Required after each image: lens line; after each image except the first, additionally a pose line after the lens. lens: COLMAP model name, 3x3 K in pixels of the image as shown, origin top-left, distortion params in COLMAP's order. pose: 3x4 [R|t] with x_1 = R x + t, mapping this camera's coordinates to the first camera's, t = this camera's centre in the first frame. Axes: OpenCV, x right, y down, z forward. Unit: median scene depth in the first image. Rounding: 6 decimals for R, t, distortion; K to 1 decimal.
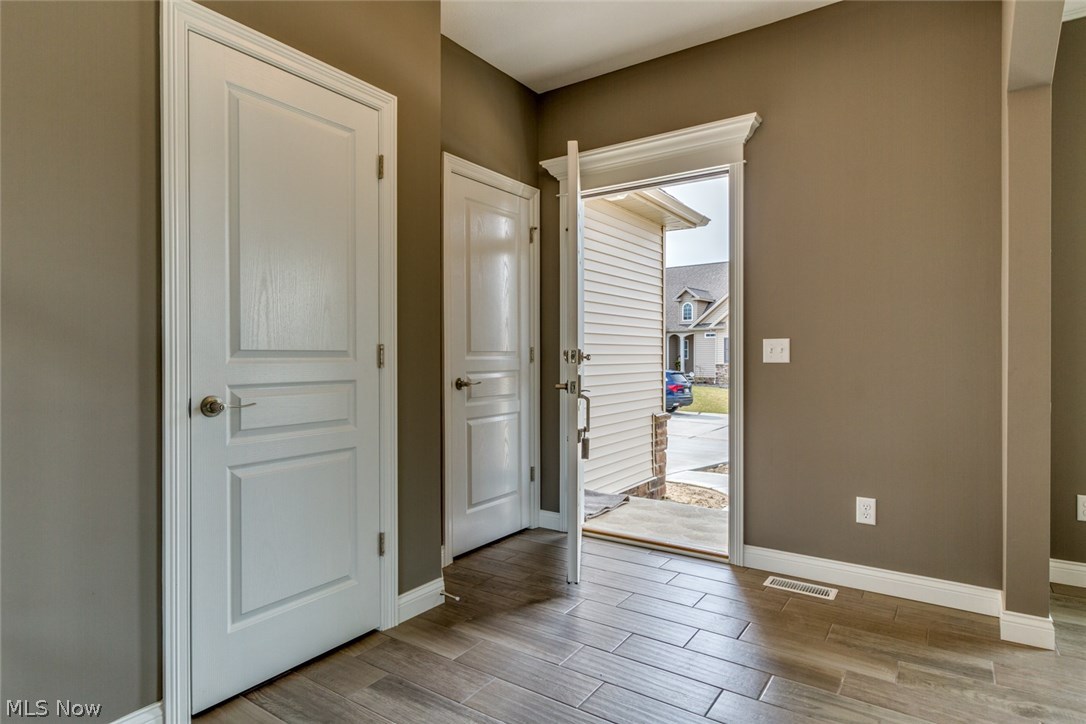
lens RADIAL K [[599.3, 0, 525.1], [0, 599.3, 355.7], [0, 0, 1]] dist [-0.000021, 0.000906]
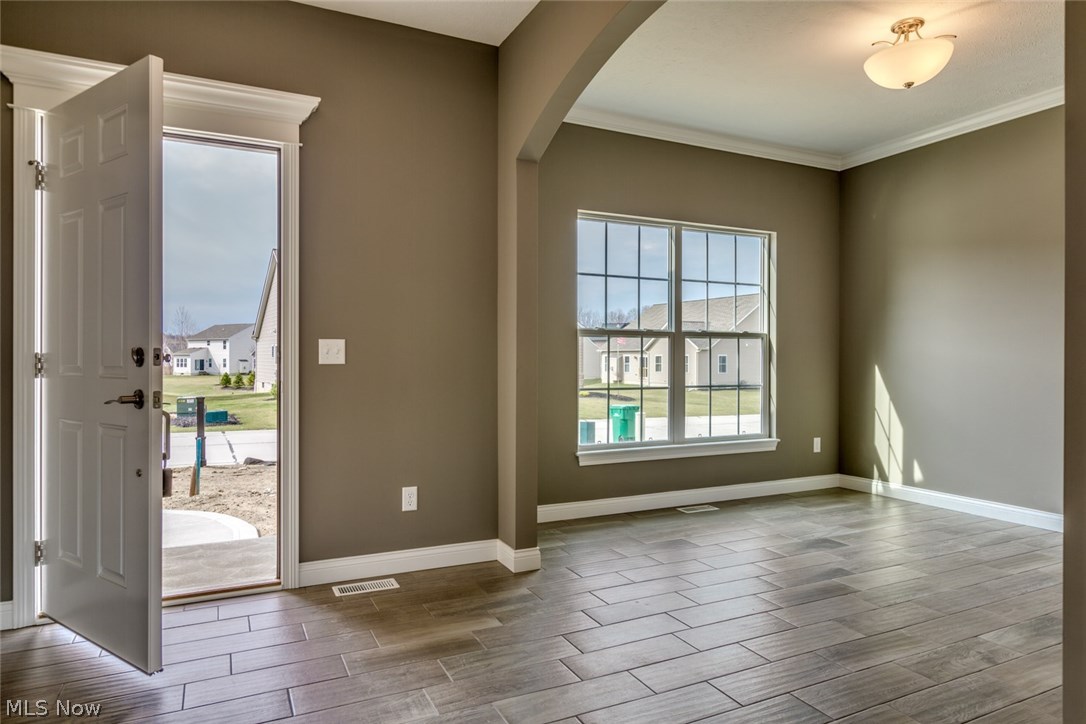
lens RADIAL K [[679.3, 0, 543.5], [0, 679.3, 359.4], [0, 0, 1]] dist [0.000510, -0.001016]
pose [[0.472055, -0.000328, 0.881569, -0.410727], [-0.002339, 0.999996, 0.001625, 0.001627], [-0.881566, -0.002829, 0.472053, 0.201556]]
